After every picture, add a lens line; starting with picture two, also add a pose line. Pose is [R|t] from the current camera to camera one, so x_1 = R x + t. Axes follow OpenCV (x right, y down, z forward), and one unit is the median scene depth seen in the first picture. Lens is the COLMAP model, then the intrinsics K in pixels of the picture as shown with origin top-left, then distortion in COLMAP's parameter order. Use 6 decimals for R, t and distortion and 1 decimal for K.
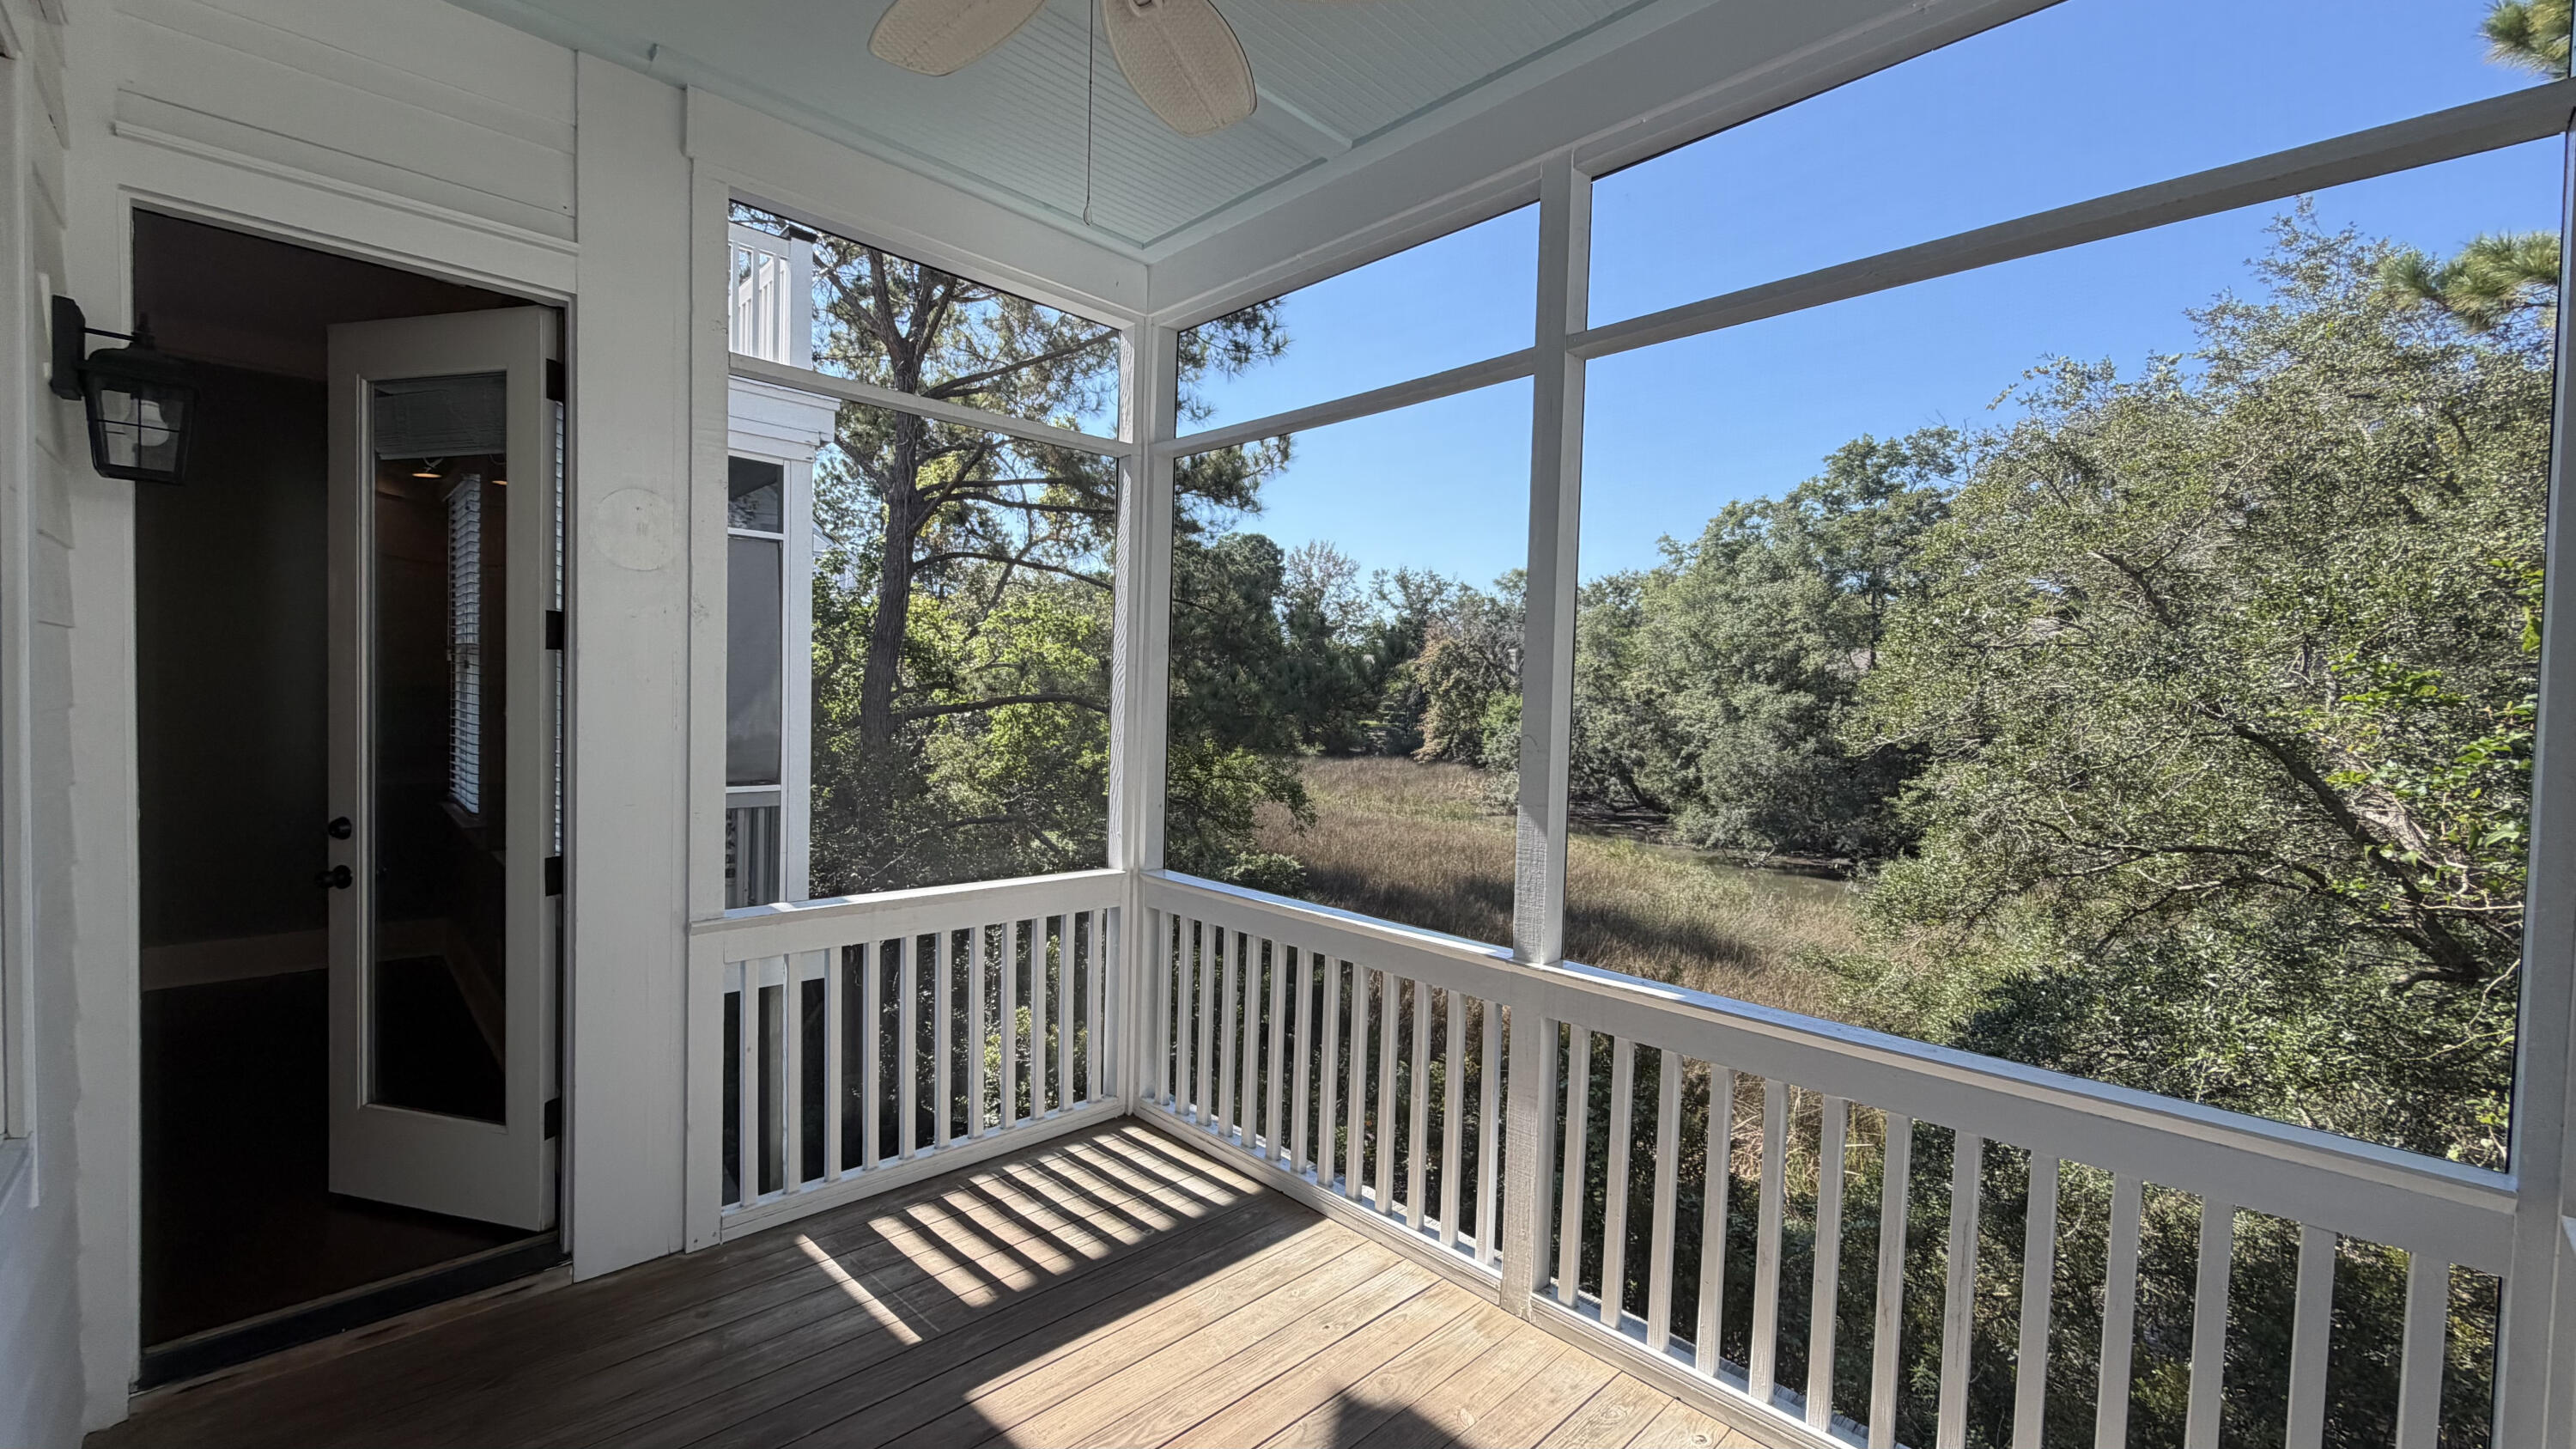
lens RADIAL K [[1026.9, 0, 1296.7], [0, 1026.9, 738.6], [0, 0, 1]] dist [0.000929, -0.000528]
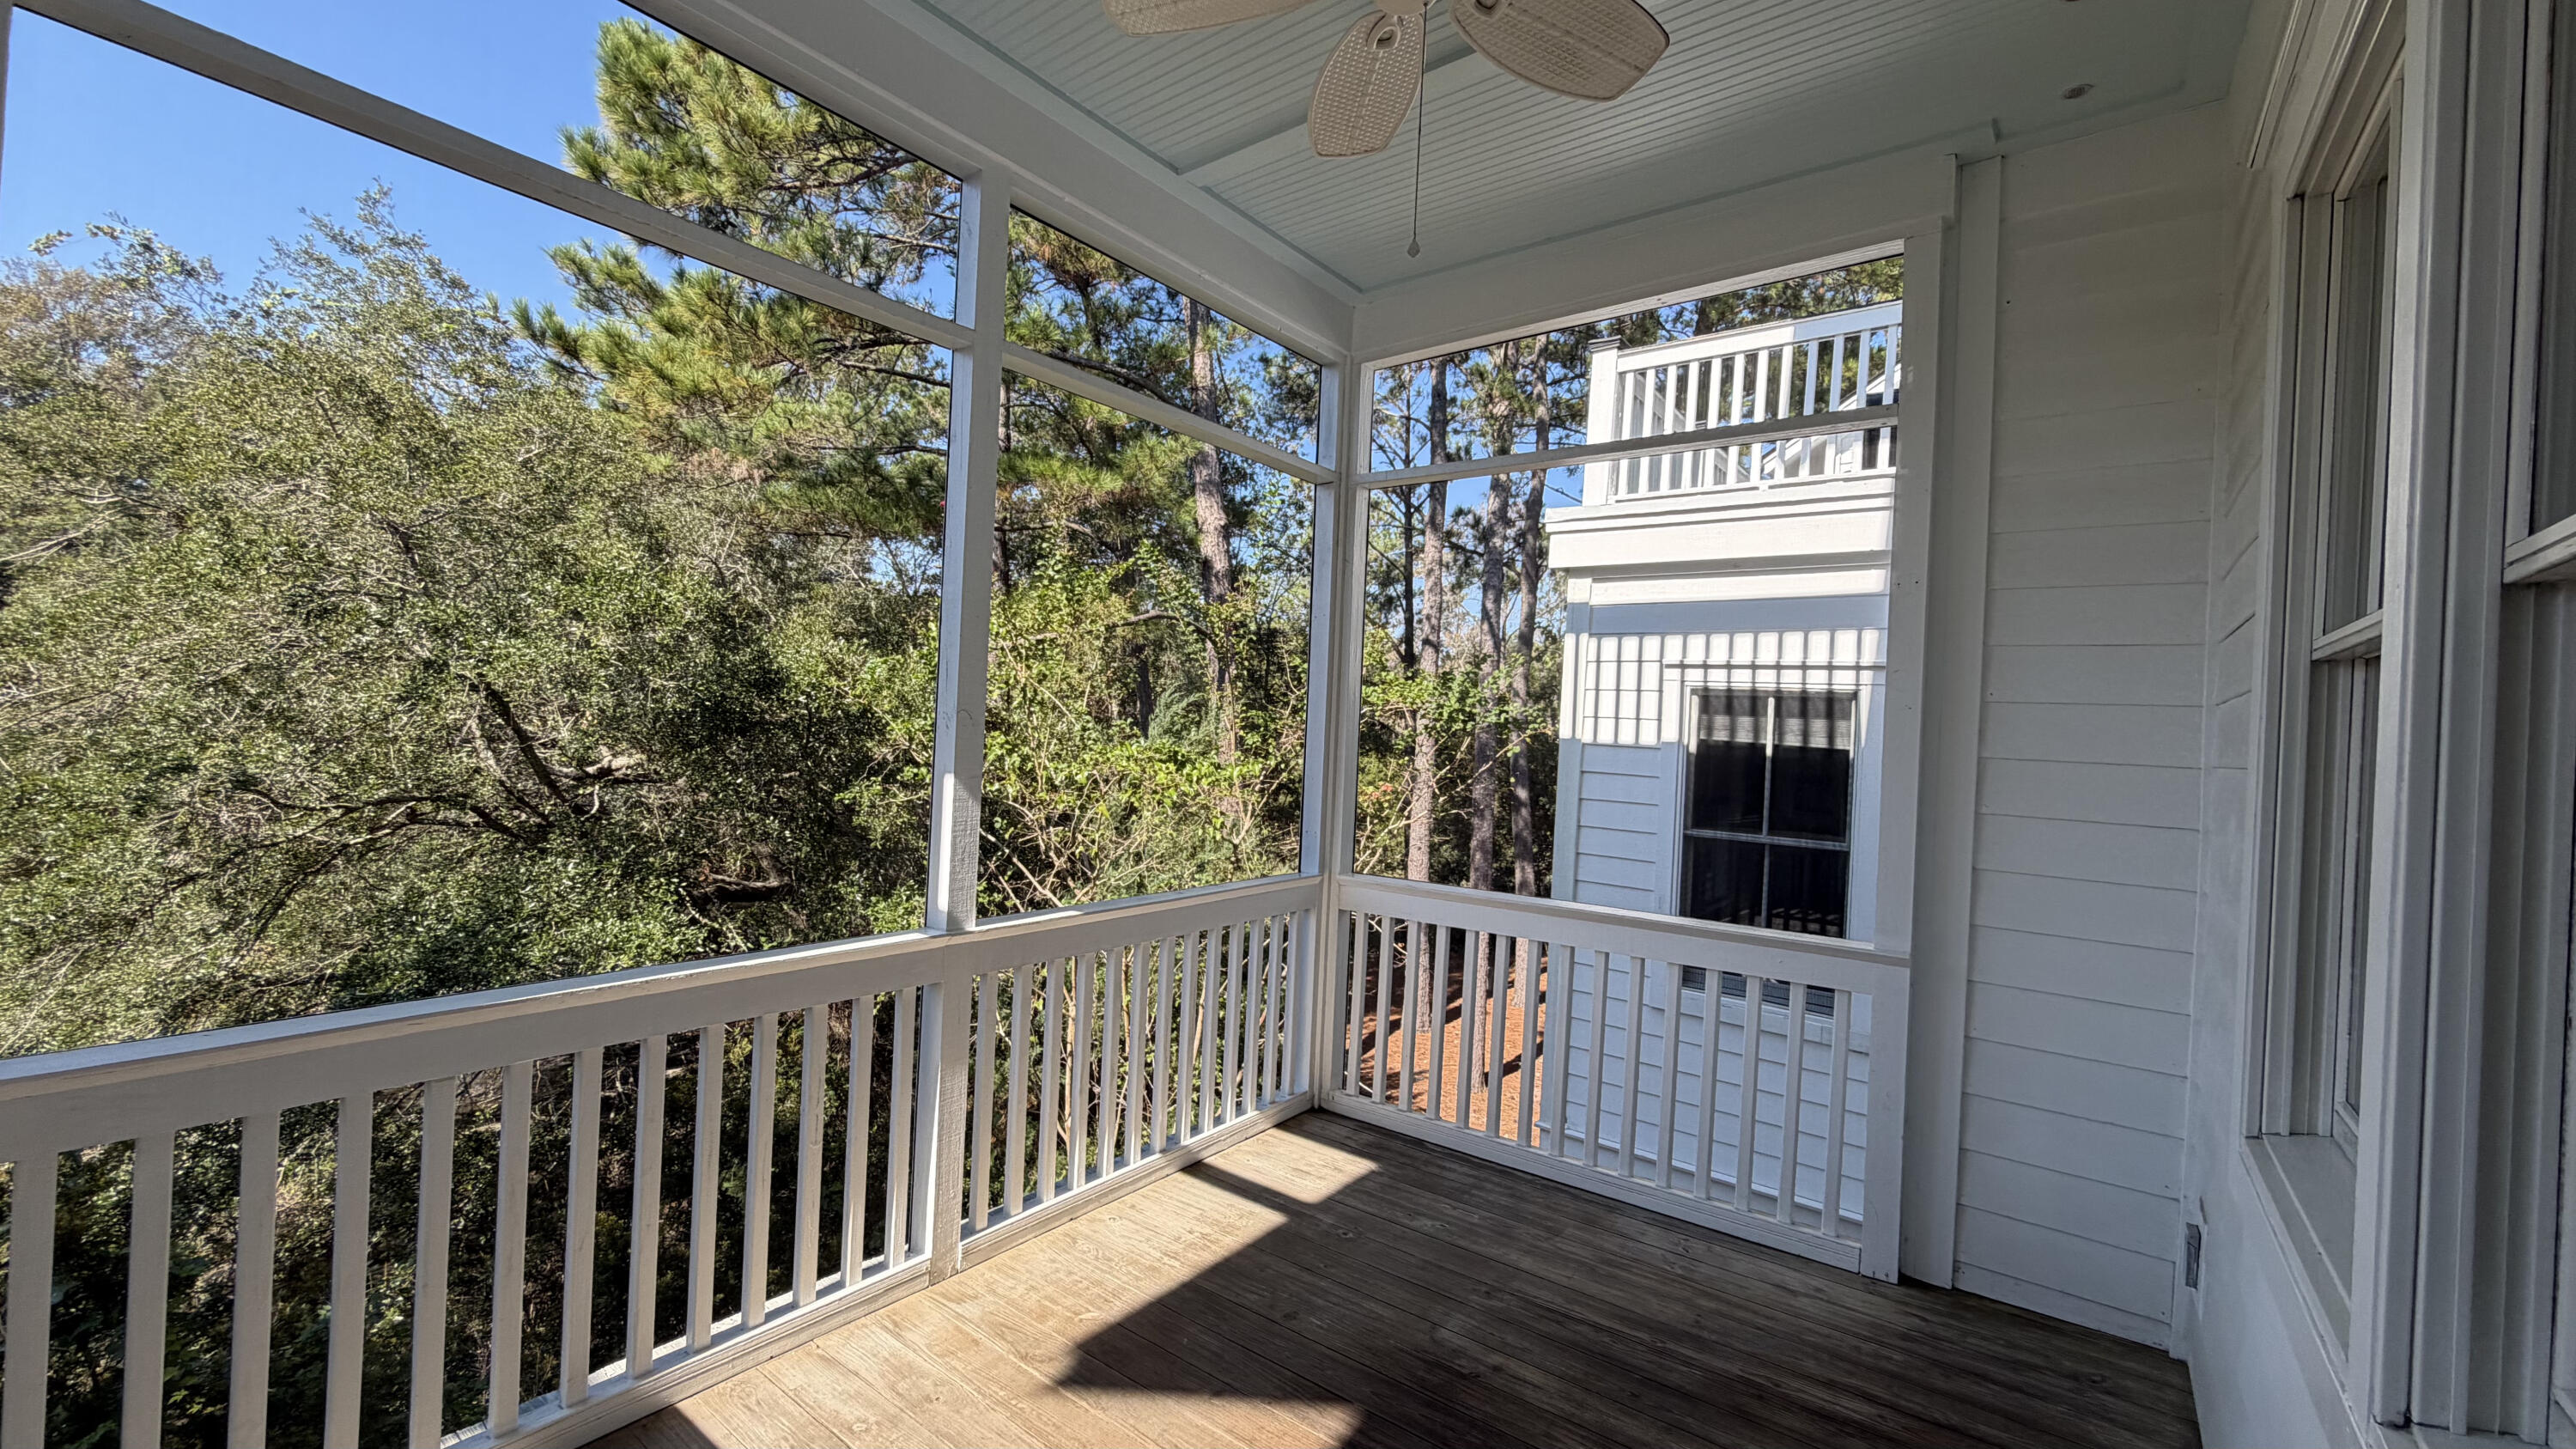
lens RADIAL K [[1026.9, 0, 1293.8], [0, 1026.9, 728.5], [0, 0, 1]] dist [0.000929, -0.000528]
pose [[-0.132820, -0.046237, 0.990061, -0.780473], [-0.019787, 0.998836, 0.043993, -0.036221], [-0.990943, -0.013748, -0.133580, 0.761071]]
